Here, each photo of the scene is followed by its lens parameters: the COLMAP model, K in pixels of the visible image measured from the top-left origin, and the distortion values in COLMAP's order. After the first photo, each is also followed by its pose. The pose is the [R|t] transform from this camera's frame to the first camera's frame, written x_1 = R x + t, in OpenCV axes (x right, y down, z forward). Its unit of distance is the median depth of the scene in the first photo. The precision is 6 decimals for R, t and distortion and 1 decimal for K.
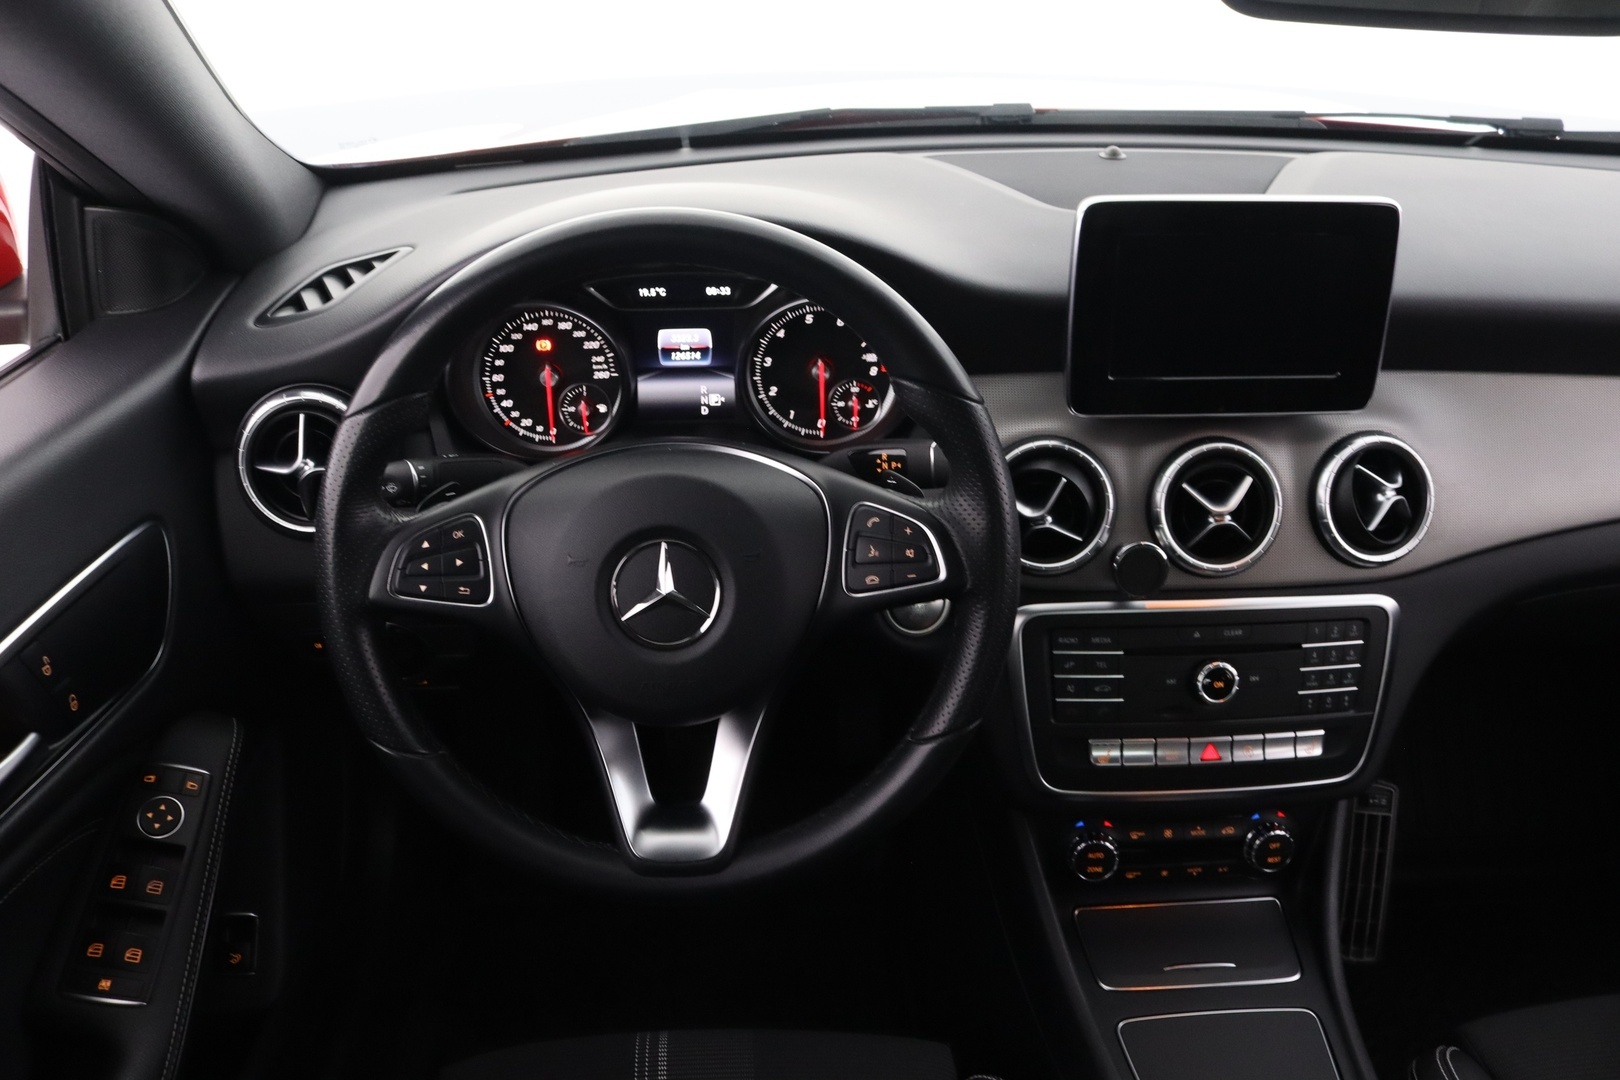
lens RADIAL K [[1327.2, 0, 790.0], [0, 1327.2, 561.7], [0, 0, 1]] dist [-0.164702, 0.131071]
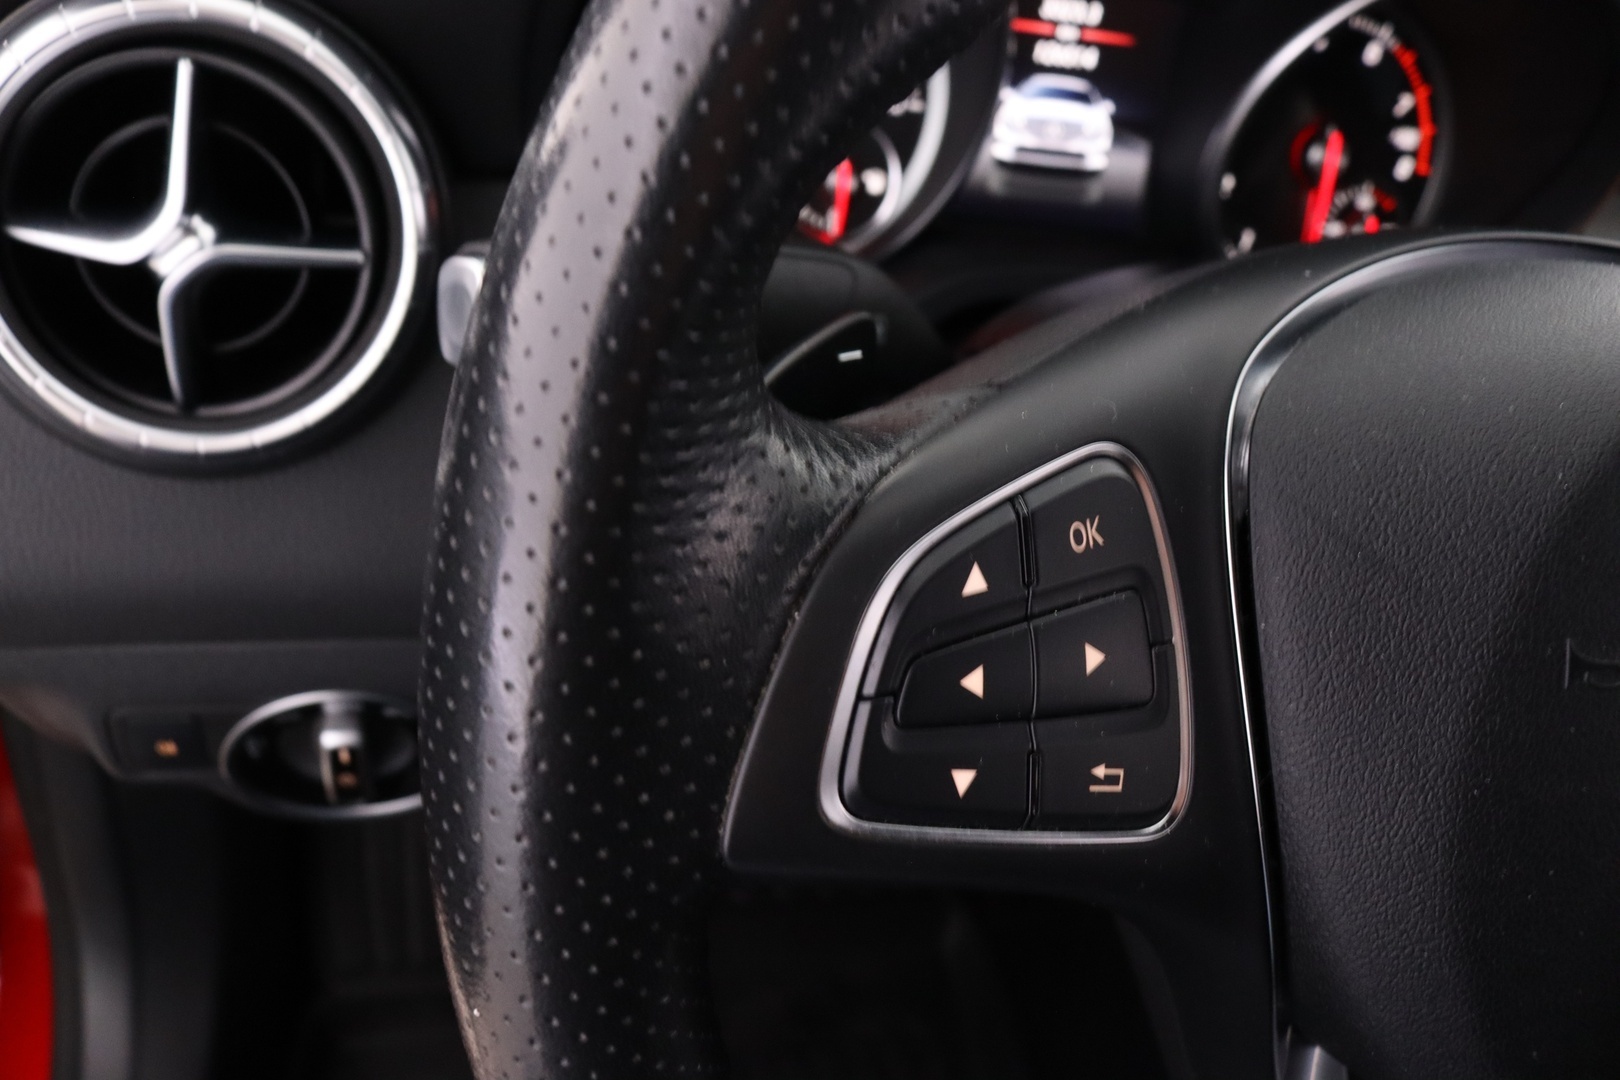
lens RADIAL K [[1327.2, 0, 790.0], [0, 1327.2, 561.7], [0, 0, 1]] dist [-0.164702, 0.131071]
pose [[0.969988, 0.026135, 0.241745, -0.272273], [-0.044651, 0.996445, 0.071434, -0.022858], [-0.239019, -0.080084, 0.967707, 0.594380]]
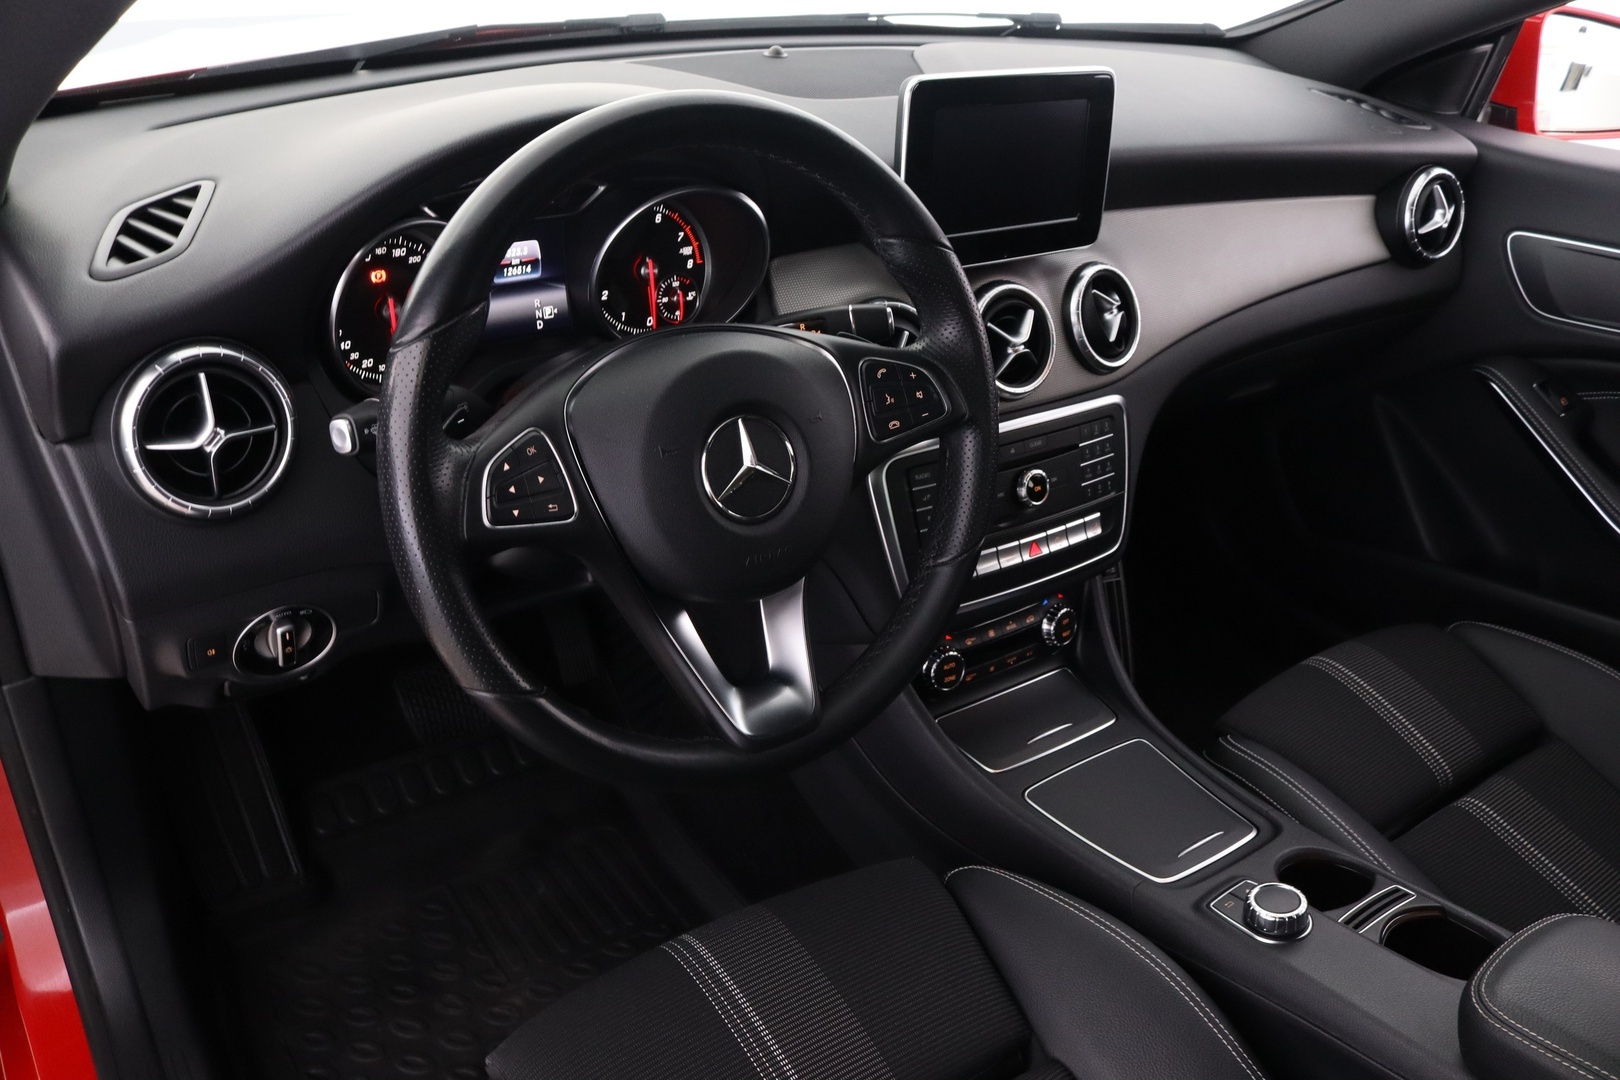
lens RADIAL K [[1327.2, 0, 790.0], [0, 1327.2, 561.7], [0, 0, 1]] dist [-0.164702, 0.131071]
pose [[0.841177, -0.218747, 0.494542, -0.436795], [0.201752, 0.975448, 0.088299, 0.007835], [-0.501715, 0.025500, 0.864657, 0.079150]]
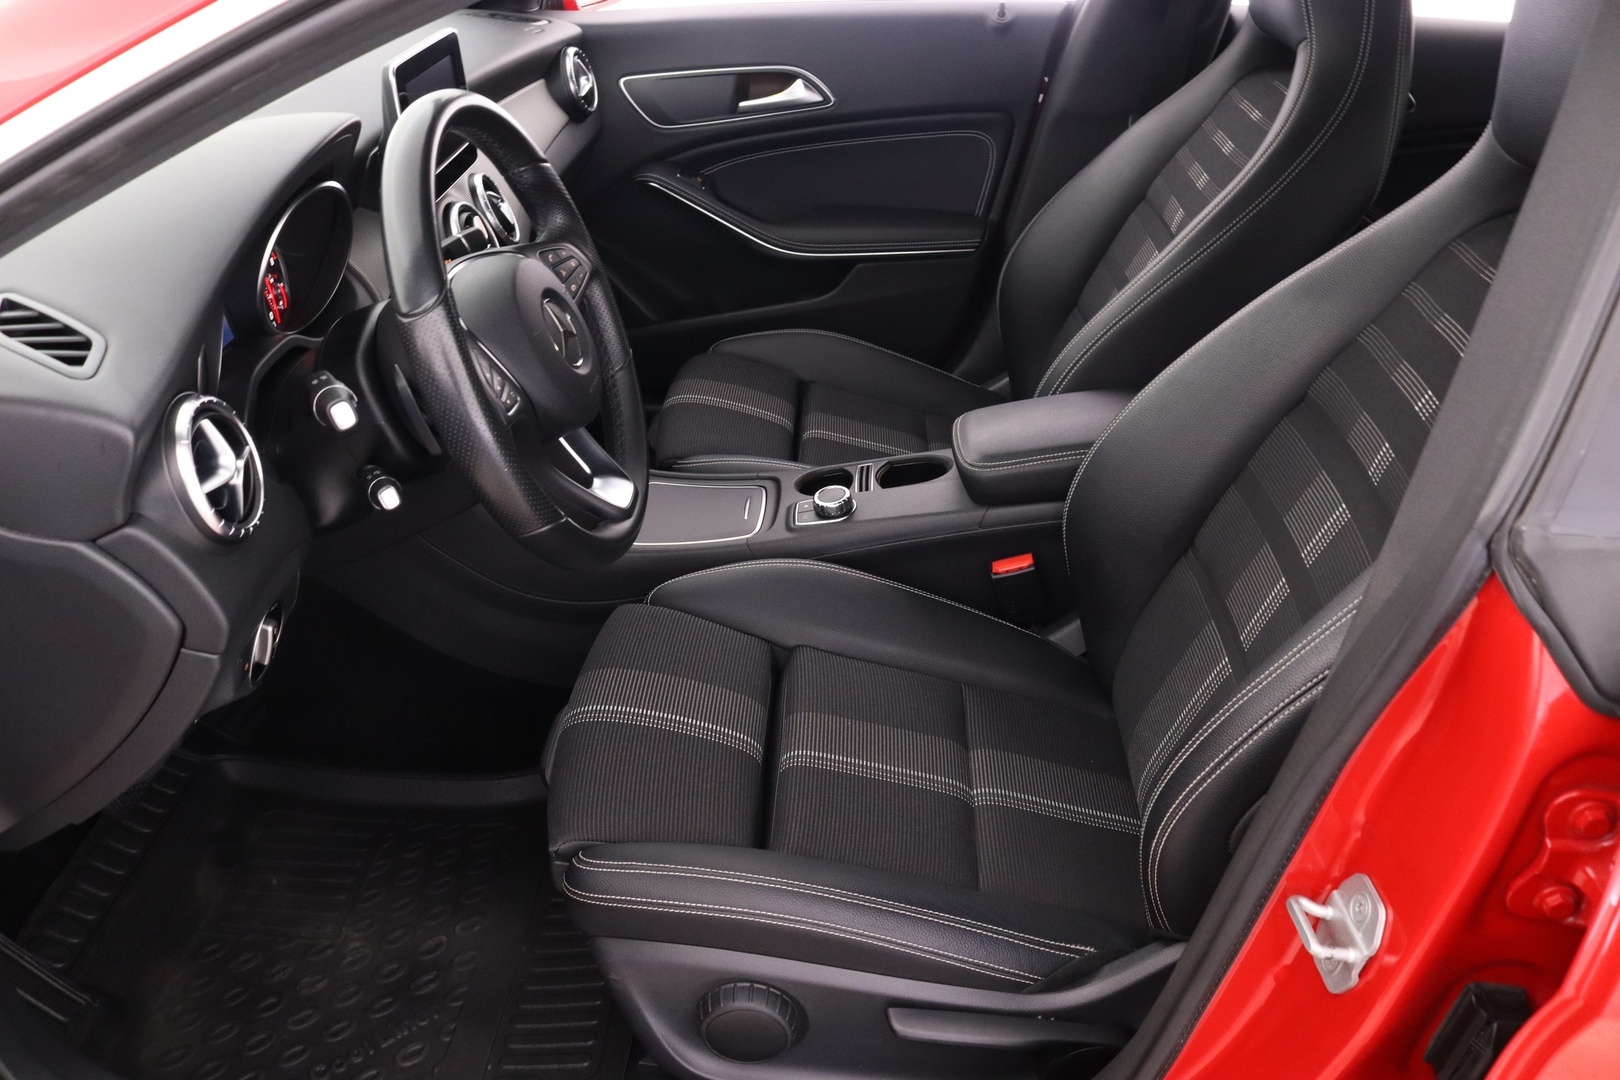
lens RADIAL K [[1327.2, 0, 790.0], [0, 1327.2, 561.7], [0, 0, 1]] dist [-0.164702, 0.131071]
pose [[0.085772, -0.513403, 0.853851, -1.094635], [0.479529, 0.772488, 0.416310, -0.204286], [-0.873324, 0.373739, 0.312450, 0.310459]]
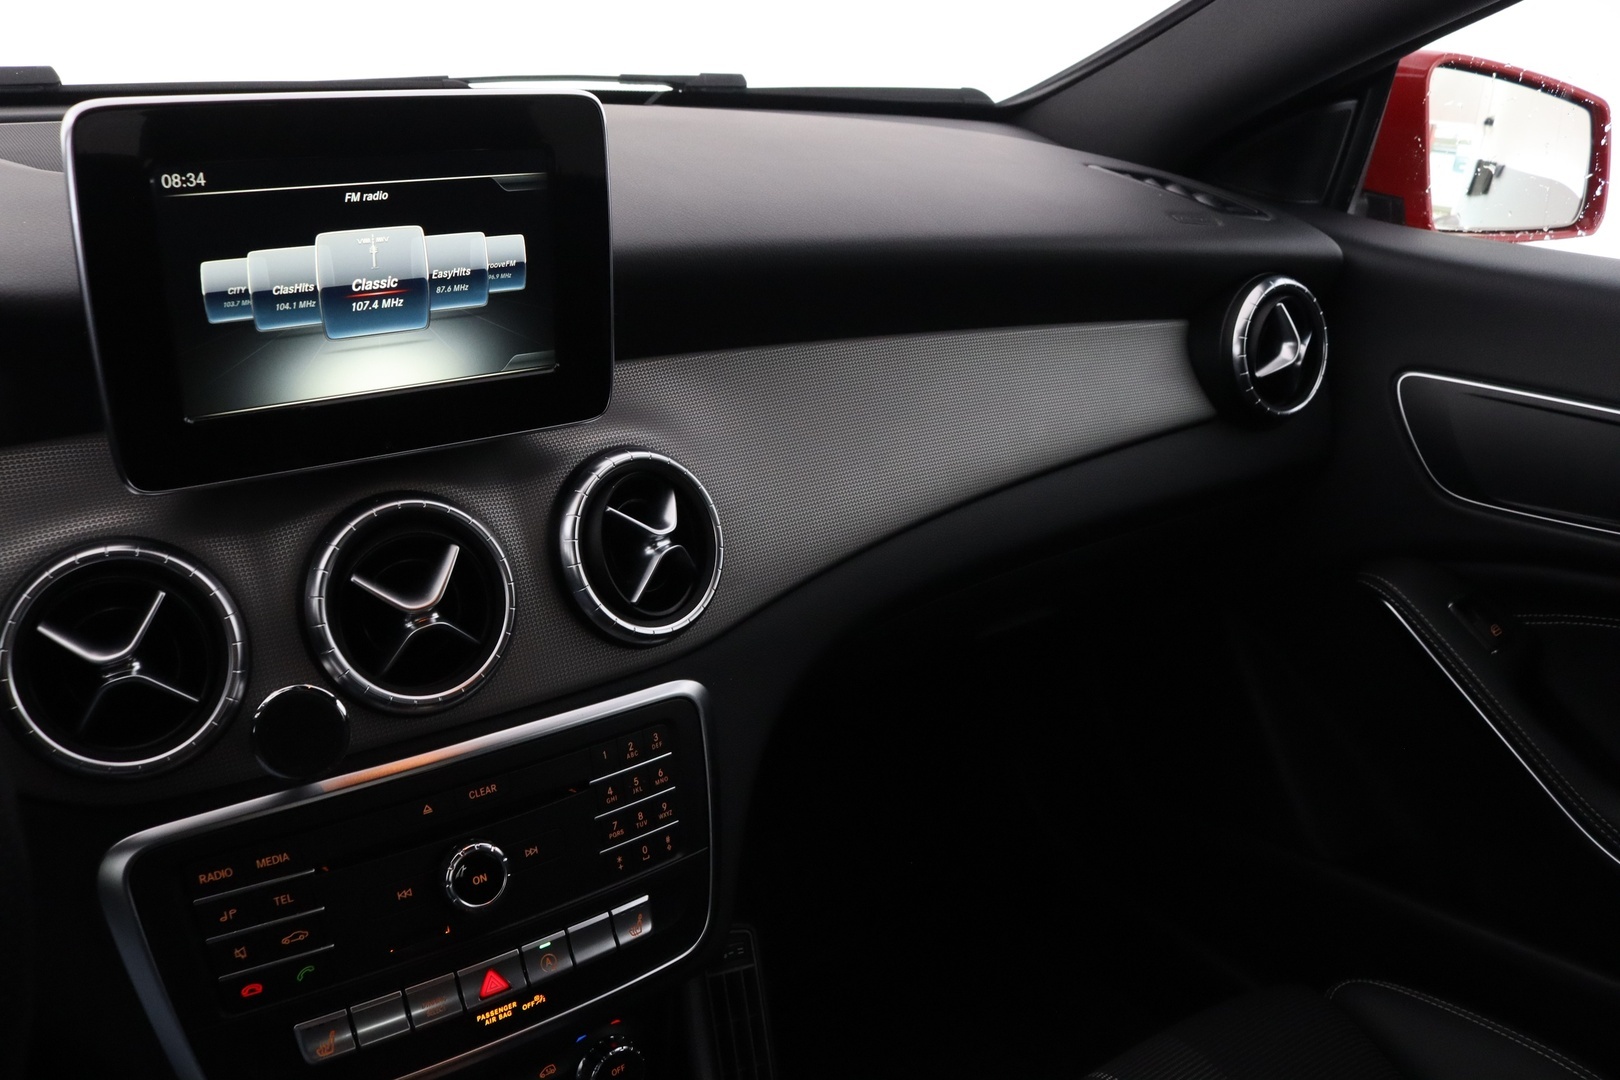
lens RADIAL K [[1327.2, 0, 790.0], [0, 1327.2, 561.7], [0, 0, 1]] dist [-0.164702, 0.131071]
pose [[0.824655, -0.175260, 0.537799, 0.134057], [0.214570, 0.976650, -0.010744, -0.014793], [-0.523358, 0.124255, 0.843005, 0.355259]]
